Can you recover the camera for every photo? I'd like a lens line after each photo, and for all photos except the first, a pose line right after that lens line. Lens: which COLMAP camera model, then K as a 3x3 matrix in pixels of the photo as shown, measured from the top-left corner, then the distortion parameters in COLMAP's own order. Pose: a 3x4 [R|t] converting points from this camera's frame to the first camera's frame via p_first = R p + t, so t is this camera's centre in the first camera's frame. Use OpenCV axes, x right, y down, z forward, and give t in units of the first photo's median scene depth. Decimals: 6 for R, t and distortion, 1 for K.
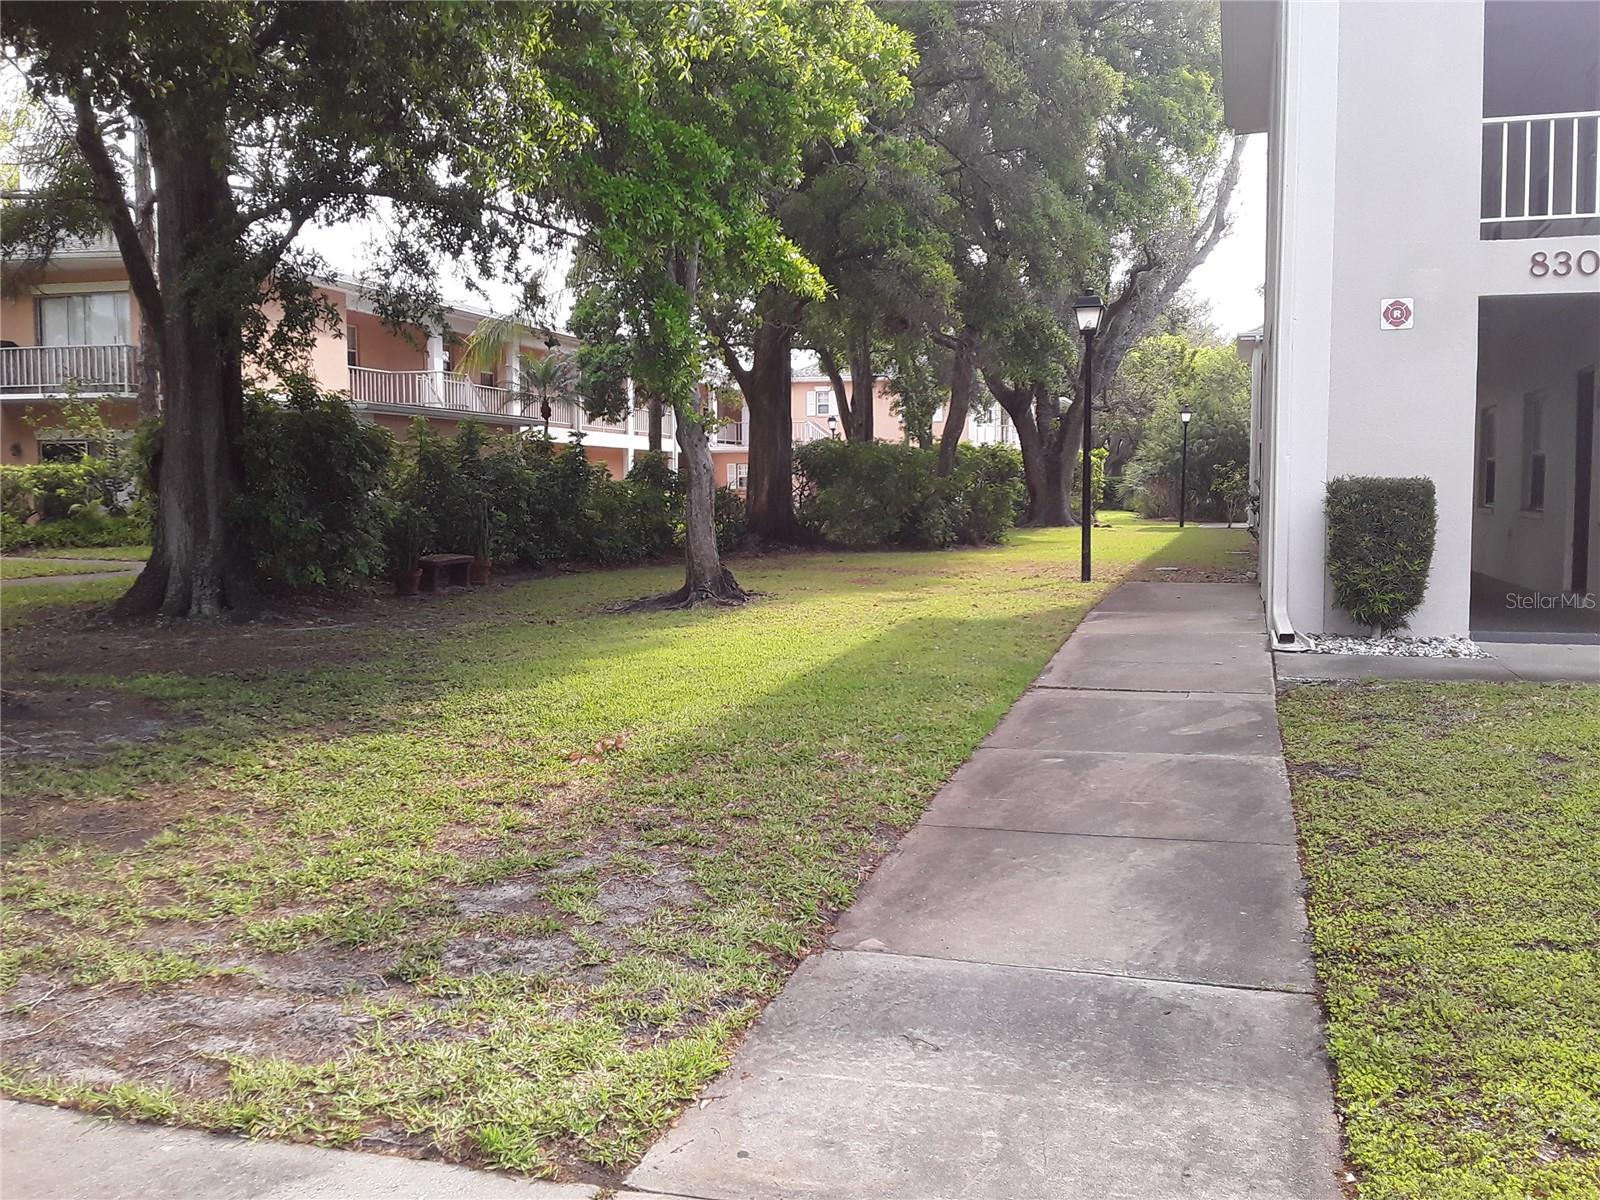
lens RADIAL K [[1591.6, 0, 797.0], [0, 1591.6, 637.8], [0, 0, 1]] dist [0.100289, -0.219648]
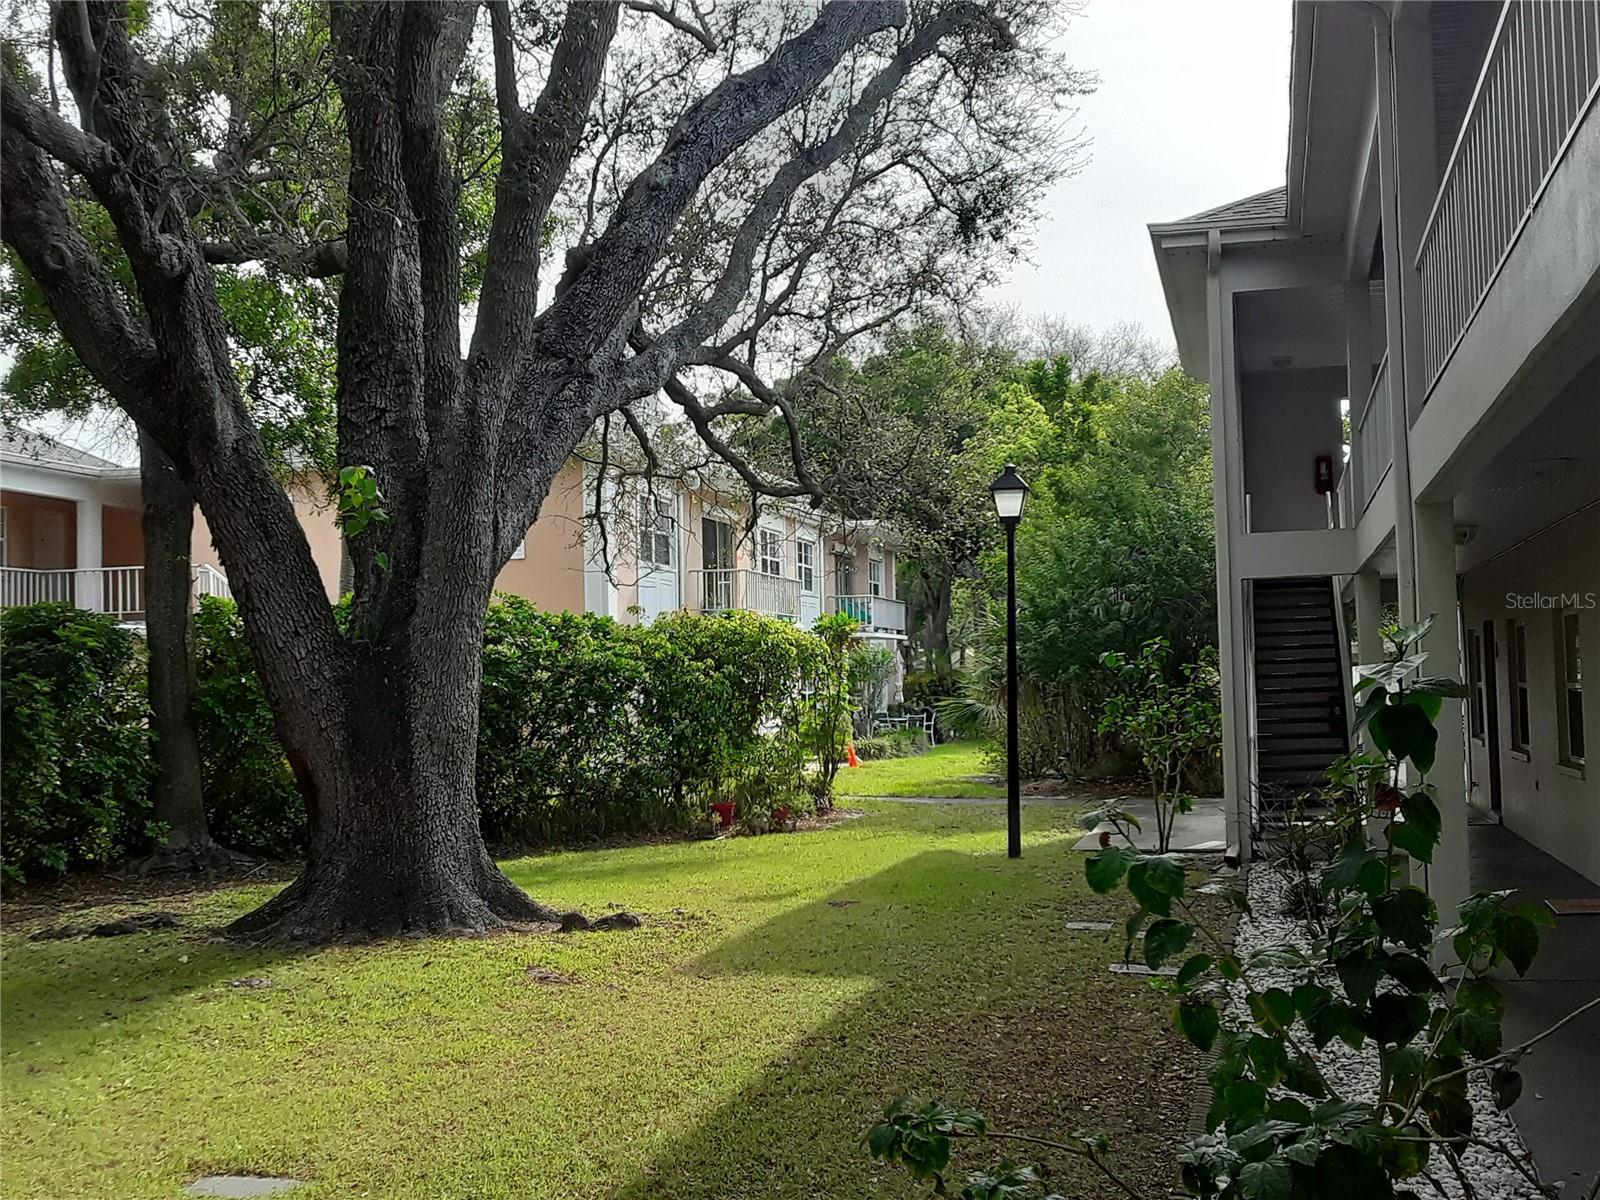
lens RADIAL K [[1952.0, 0, 867.3], [0, 1952.0, 602.7], [0, 0, 1]] dist [0.108929, -0.017706]
pose [[0.997688, -0.018780, 0.065312, 0.166267], [0.027337, 0.990778, -0.132711, -0.059833], [-0.062217, 0.134189, 0.989001, 0.547609]]
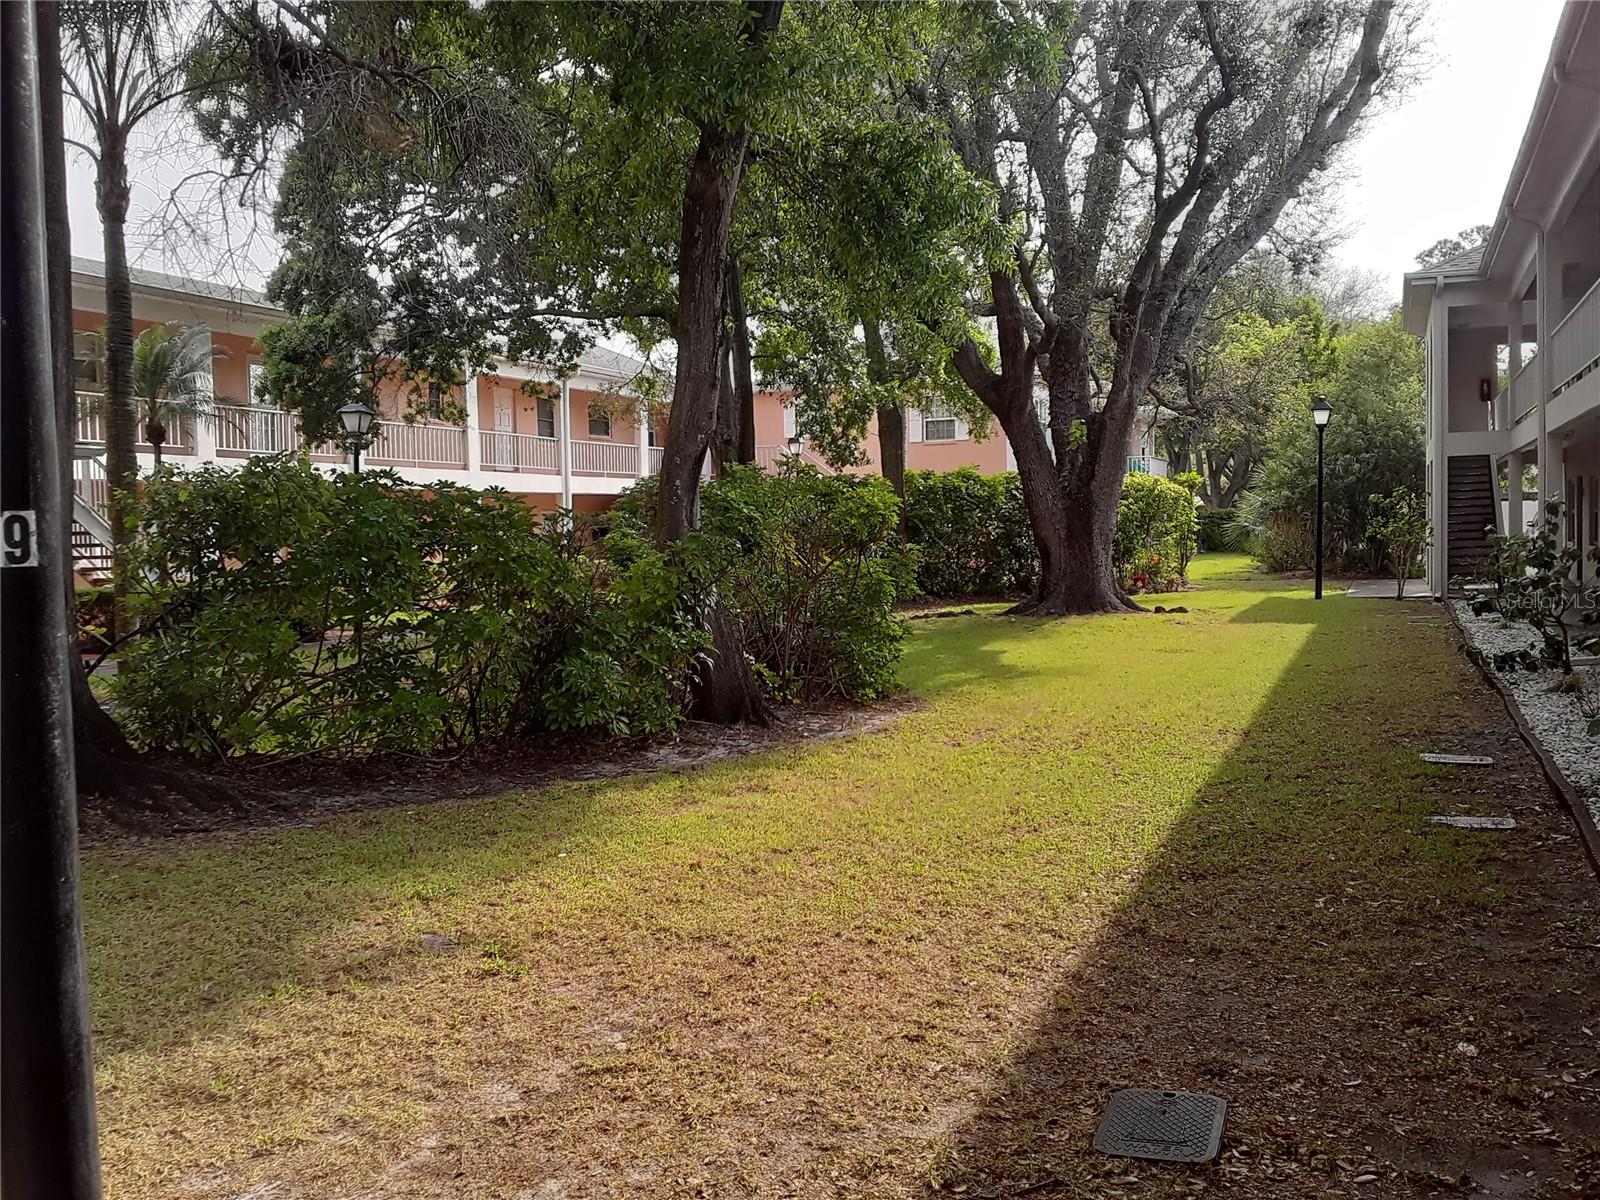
lens RADIAL K [[1598.0, 0, 766.8], [0, 1598.0, 642.9], [0, 0, 1]] dist [0.113498, -0.347763]
pose [[0.994709, -0.015651, -0.101534, 0.083324], [0.013775, 0.999722, -0.019150, -0.038310], [0.101805, 0.017650, 0.994648, 0.328331]]
